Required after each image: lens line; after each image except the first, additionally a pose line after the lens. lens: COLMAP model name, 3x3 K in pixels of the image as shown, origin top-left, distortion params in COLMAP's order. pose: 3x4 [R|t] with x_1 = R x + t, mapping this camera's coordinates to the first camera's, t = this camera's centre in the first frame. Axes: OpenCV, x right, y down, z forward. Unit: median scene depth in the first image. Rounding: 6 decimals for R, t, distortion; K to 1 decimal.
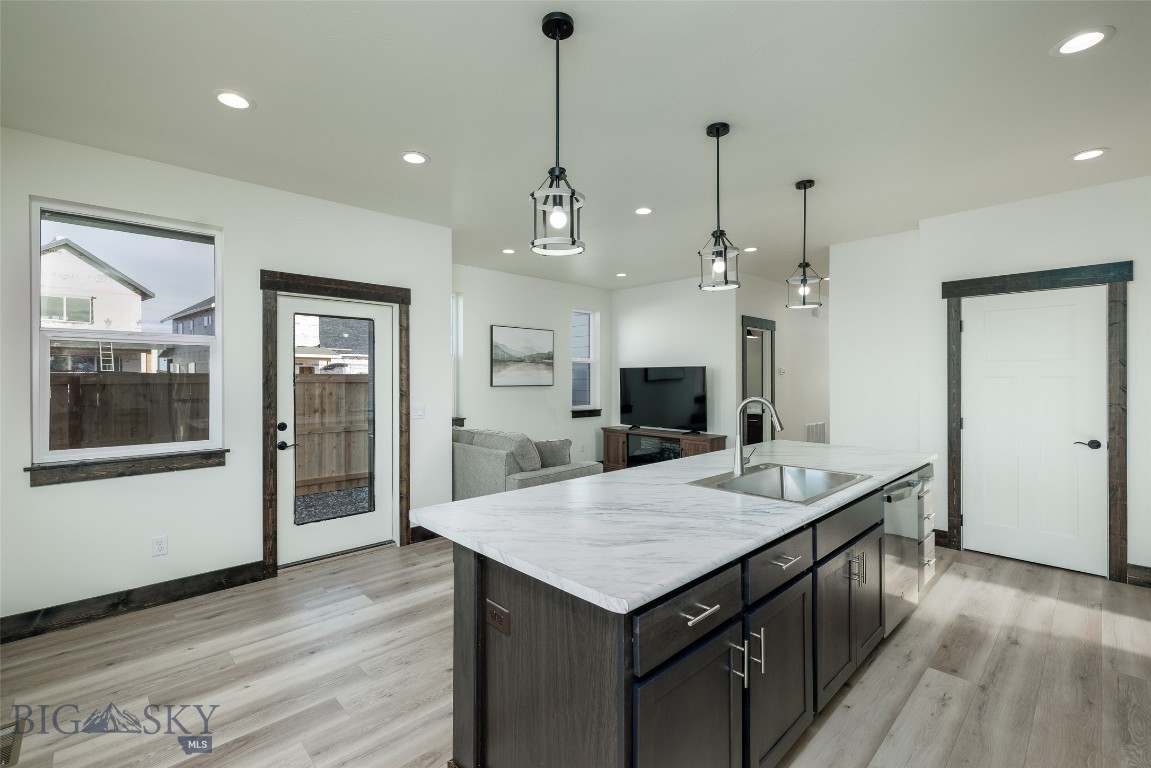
lens RADIAL K [[500.8, 0, 579.0], [0, 500.8, 376.1], [0, 0, 1]] dist [0.009300, -0.000262]
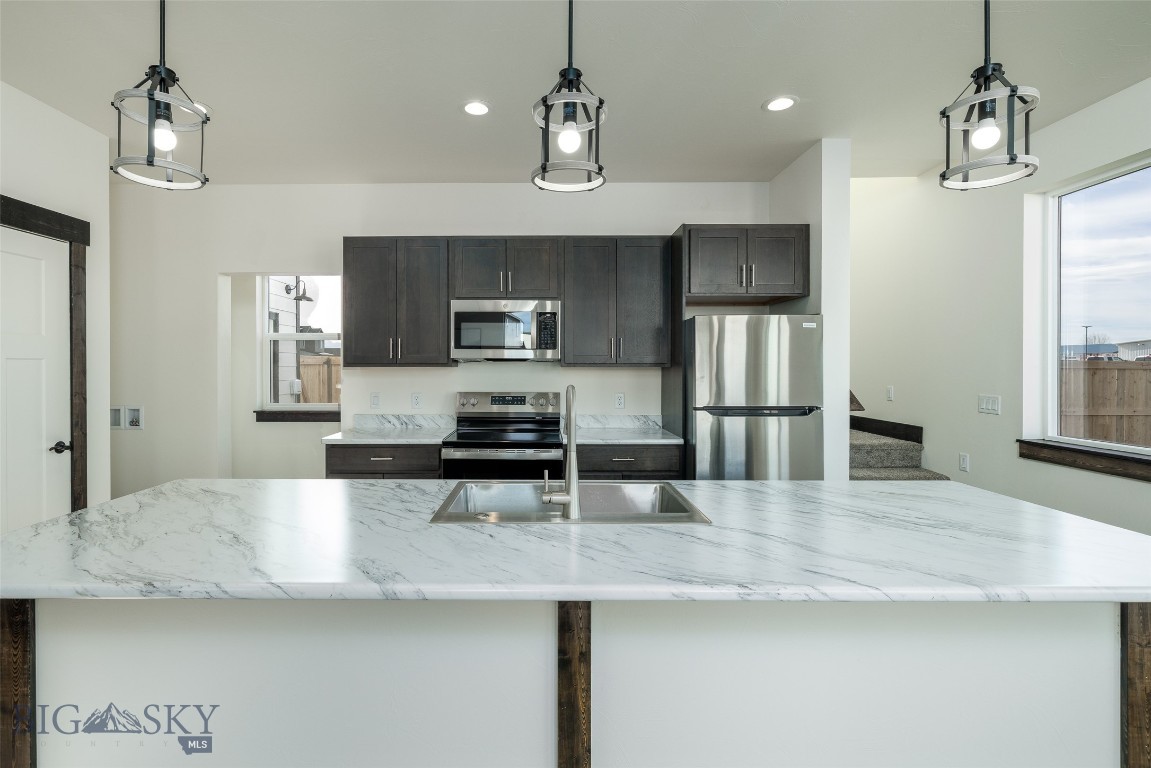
lens RADIAL K [[537.4, 0, 536.7], [0, 537.4, 367.7], [0, 0, 1]] dist [0.001004, 0.000133]
pose [[-0.713741, -0.000798, 0.700409, -0.070501], [0.000806, 0.999998, 0.001960, 0.014456], [-0.700409, 0.001963, -0.713739, 1.011361]]
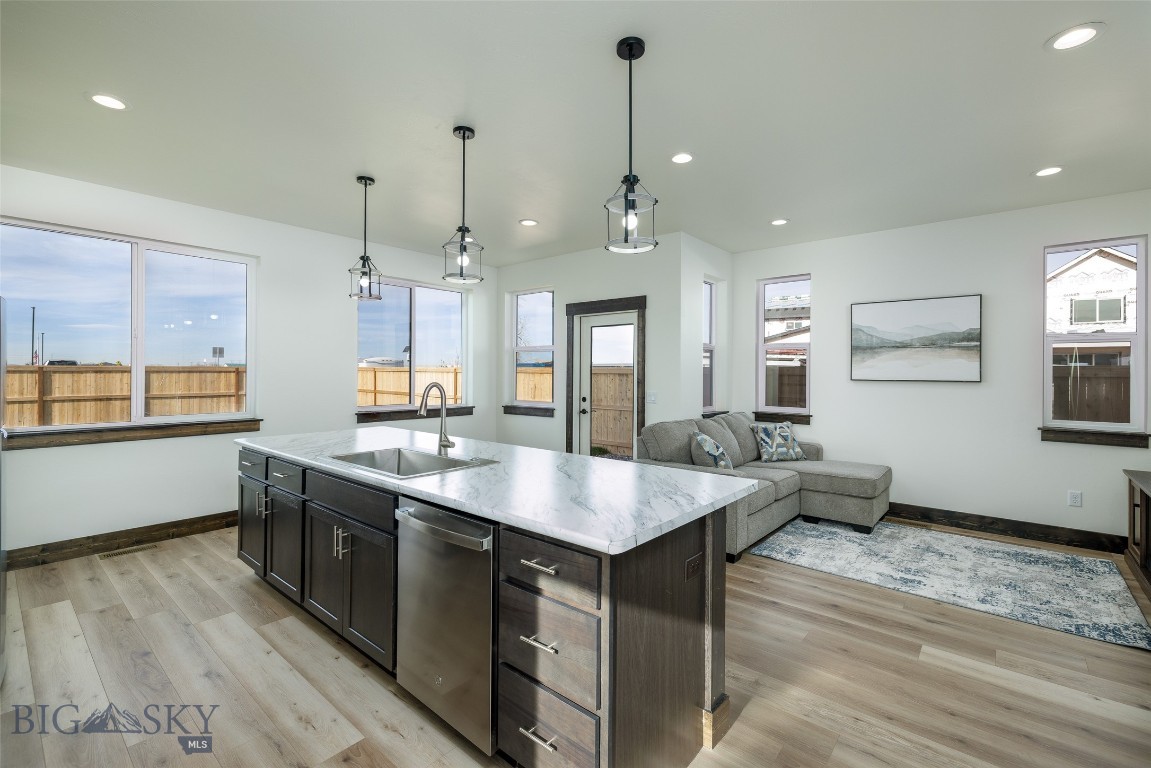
lens RADIAL K [[502.4, 0, 579.5], [0, 502.4, 370.4], [0, 0, 1]] dist [0.001680, -0.000115]
pose [[0.103982, -0.002285, -0.994577, 0.964033], [-0.004268, 0.999987, -0.002744, 0.014644], [0.994570, 0.004530, 0.103970, 0.806443]]
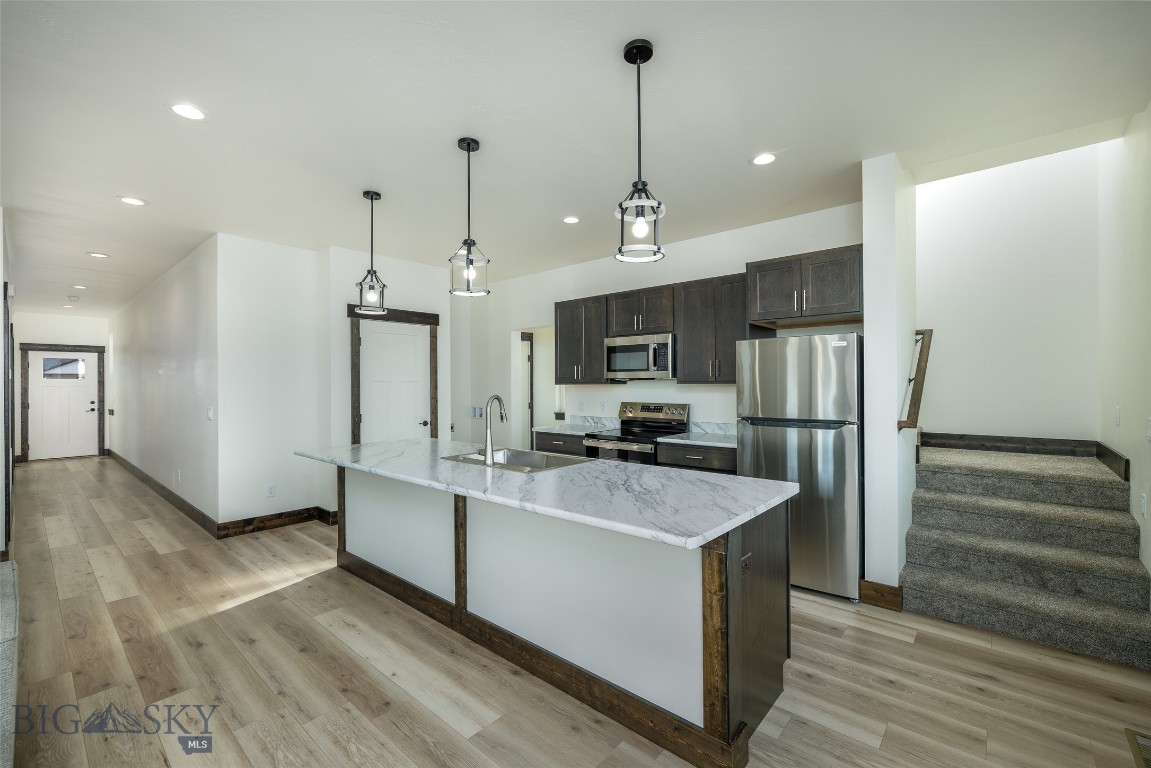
lens RADIAL K [[487.8, 0, 575.6], [0, 487.8, 385.6], [0, 0, 1]] dist [-0.000161, -0.000024]
pose [[-0.085838, -0.002364, 0.996306, -0.553667], [0.006870, 0.999972, 0.002965, 0.014024], [-0.996285, 0.007099, -0.085819, 0.612290]]
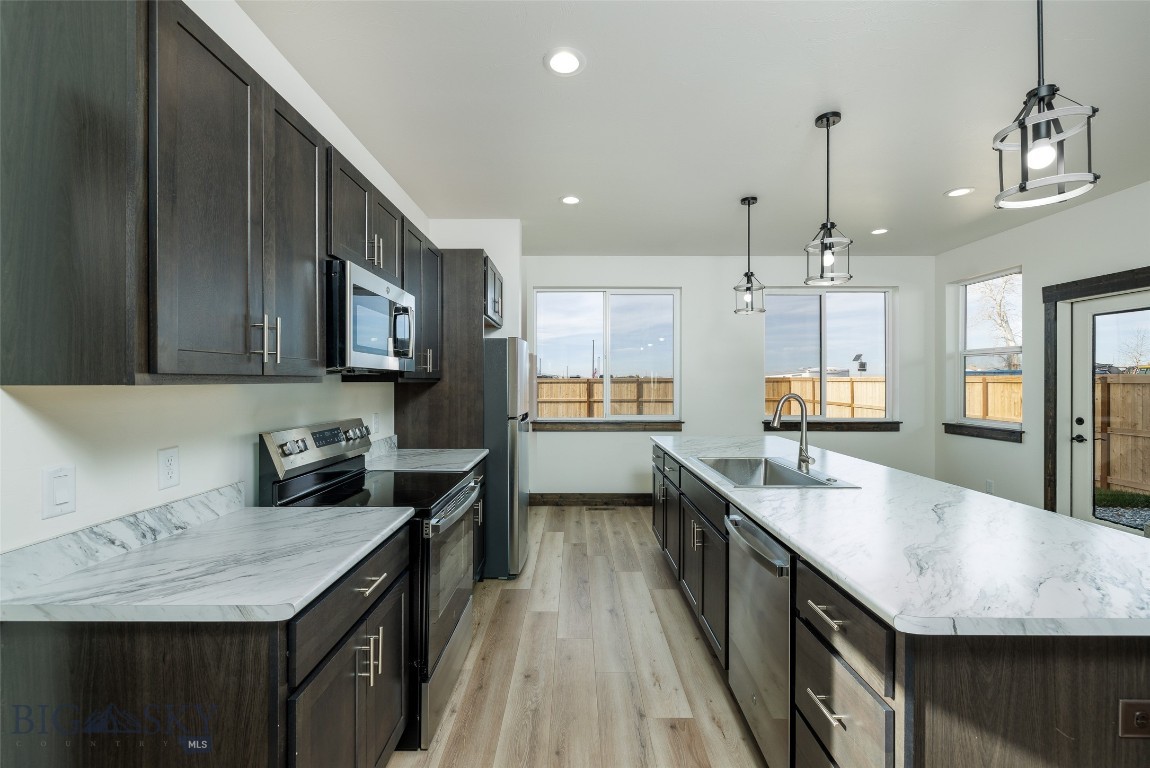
lens RADIAL K [[483.6, 0, 575.8], [0, 483.6, 380.8], [0, 0, 1]] dist [-0.000481, -0.000177]
pose [[-0.690783, 0.000213, -0.723062, 0.912475], [0.000409, 1.000000, -0.000096, 0.013066], [0.723062, -0.000362, -0.690783, 0.917463]]
